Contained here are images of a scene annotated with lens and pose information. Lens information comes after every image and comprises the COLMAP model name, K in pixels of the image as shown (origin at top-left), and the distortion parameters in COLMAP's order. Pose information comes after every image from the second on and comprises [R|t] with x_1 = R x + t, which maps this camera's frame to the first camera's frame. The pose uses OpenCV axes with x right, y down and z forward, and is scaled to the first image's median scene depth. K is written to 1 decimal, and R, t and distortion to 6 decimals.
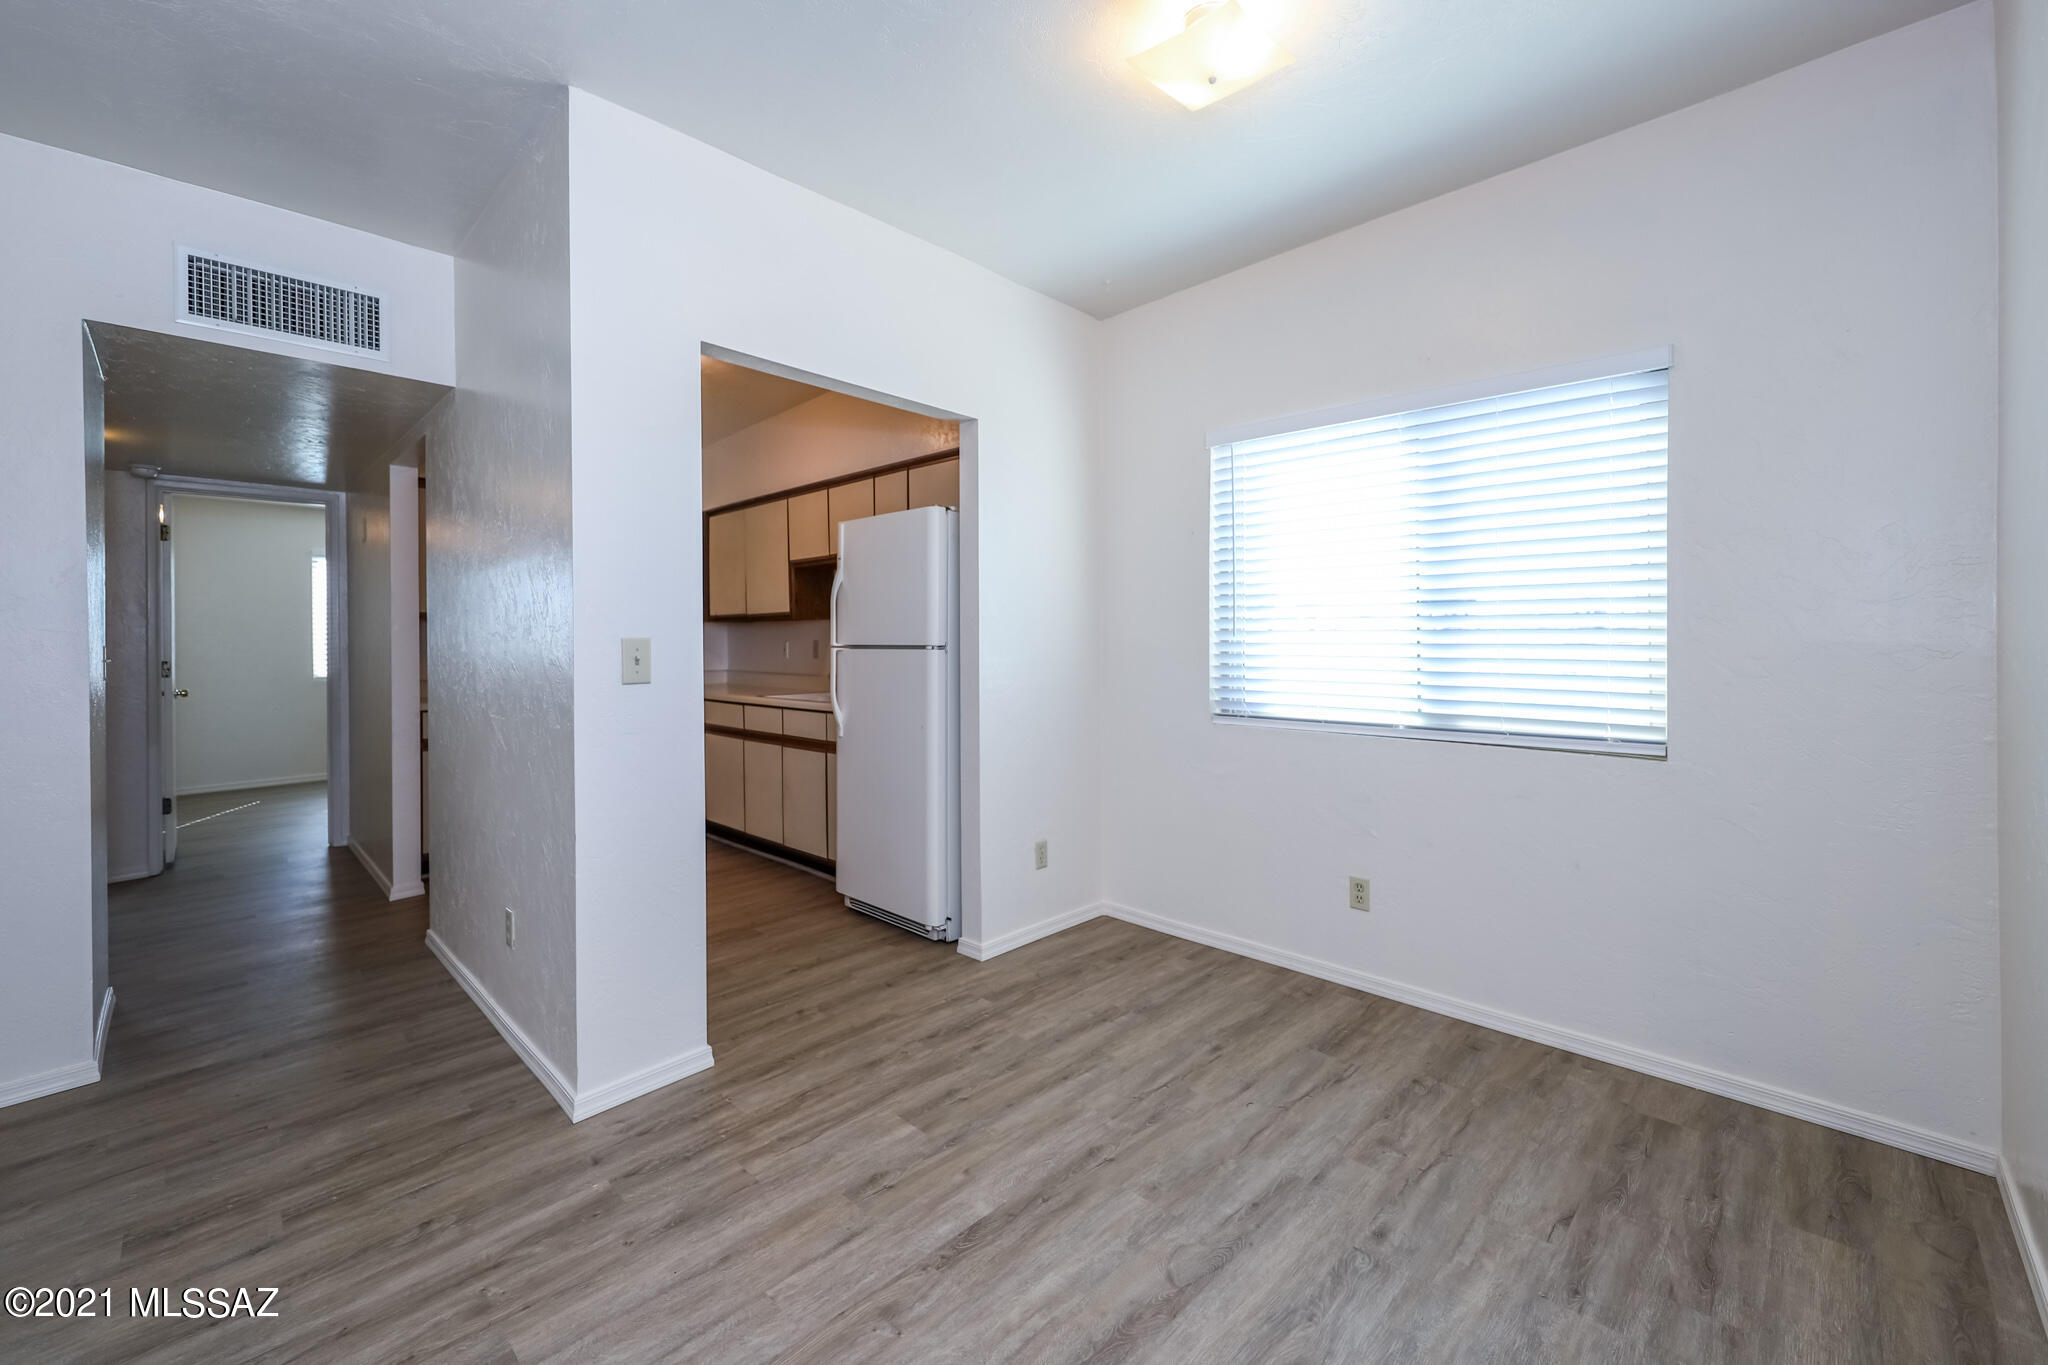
lens RADIAL K [[829.0, 0, 1033.2], [0, 829.0, 652.1], [0, 0, 1]] dist [0.015564, -0.001343]
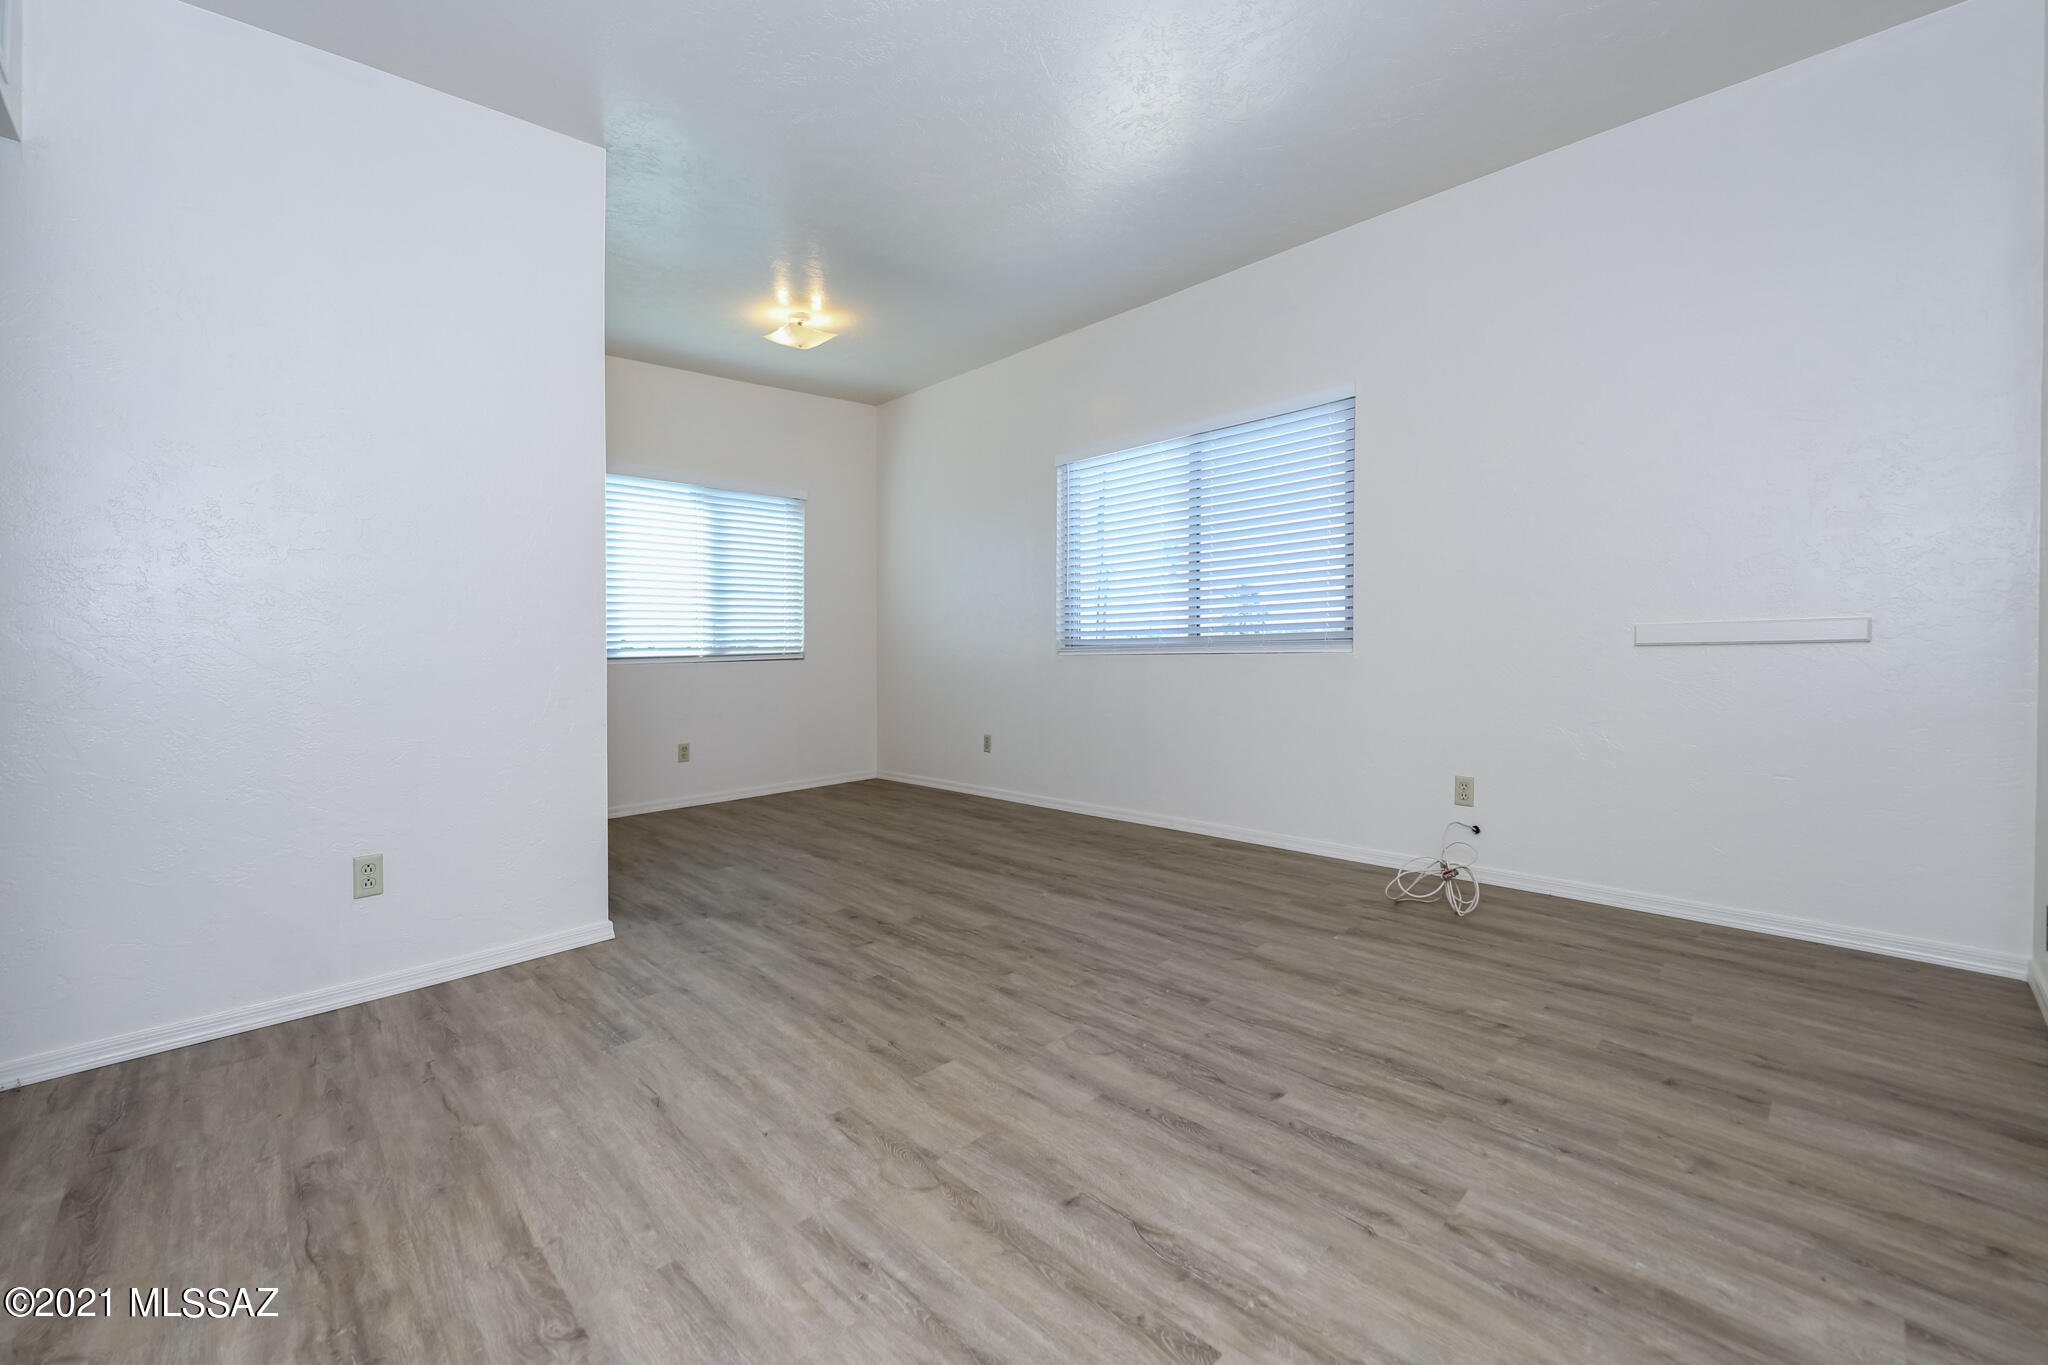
lens RADIAL K [[829.0, 0, 1015.2], [0, 829.0, 682.1], [0, 0, 1]] dist [0.015564, -0.001343]
pose [[0.026289, -0.032010, 0.999142, -1.515014], [0.037786, 0.998805, 0.031005, 0.128594], [-0.998940, 0.036939, 0.027467, 0.280958]]
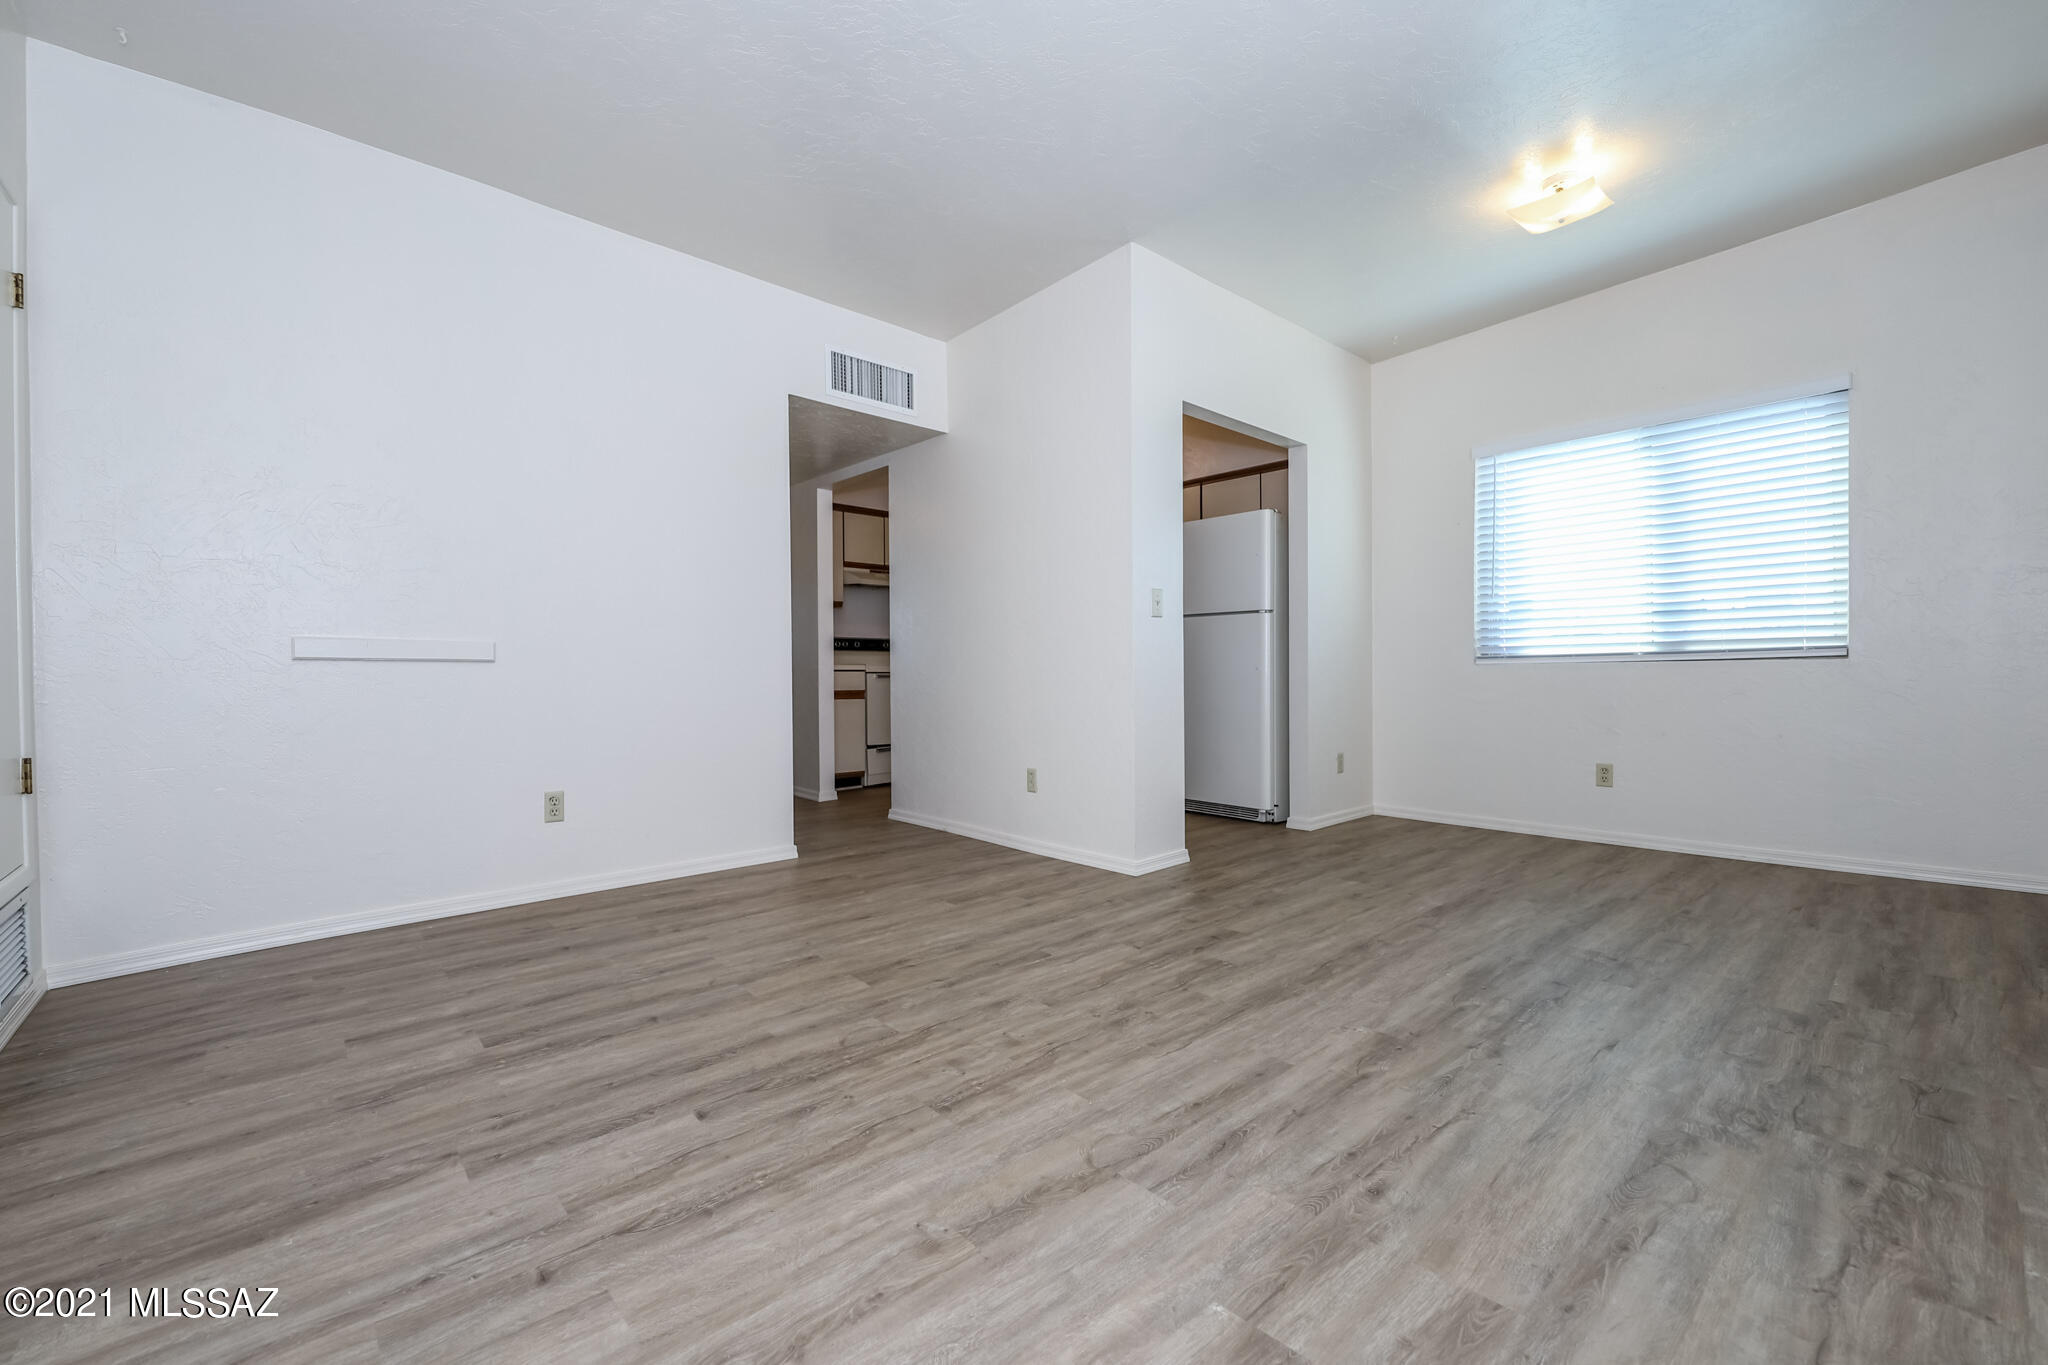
lens RADIAL K [[829.0, 0, 1040.0], [0, 829.0, 684.1], [0, 0, 1]] dist [0.015564, -0.001343]
pose [[0.998316, -0.003266, -0.057918, -0.547045], [0.003349, 0.999993, 0.001342, 0.150658], [0.057913, -0.001533, 0.998320, -0.536504]]
